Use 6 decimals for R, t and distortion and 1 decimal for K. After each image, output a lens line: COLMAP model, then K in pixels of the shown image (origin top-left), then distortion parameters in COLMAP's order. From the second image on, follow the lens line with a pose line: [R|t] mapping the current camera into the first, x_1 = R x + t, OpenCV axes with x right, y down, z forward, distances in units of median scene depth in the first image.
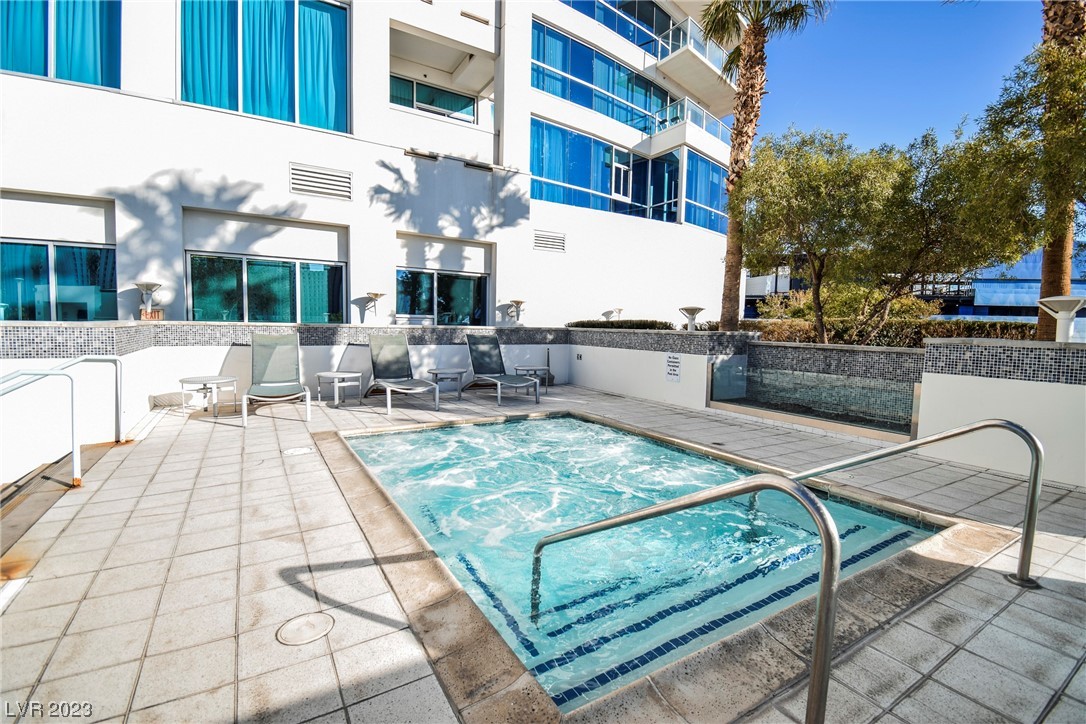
lens RADIAL K [[484.8, 0, 546.7], [0, 484.8, 350.5], [0, 0, 1]] dist [0.002208, -0.018446]
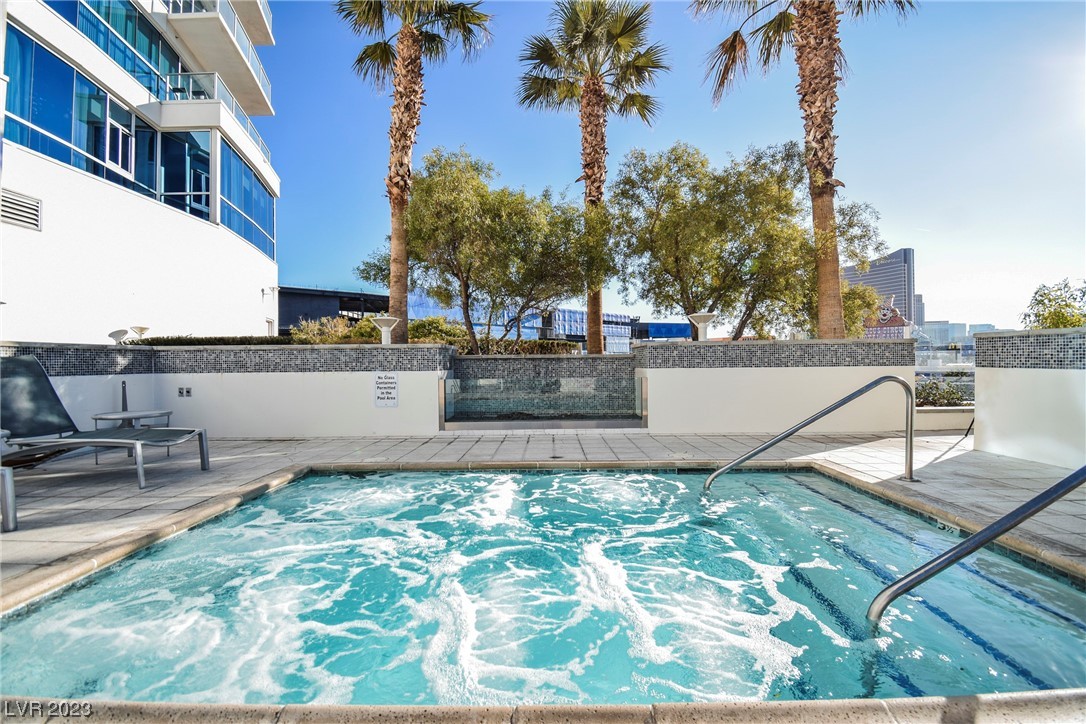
lens RADIAL K [[484.8, 0, 546.7], [0, 484.8, 350.5], [0, 0, 1]] dist [0.002208, -0.018446]
pose [[0.515874, -0.004254, 0.856654, -0.122256], [0.065421, 0.997263, -0.034444, 0.006487], [-0.854163, 0.073812, 0.514741, 0.149506]]
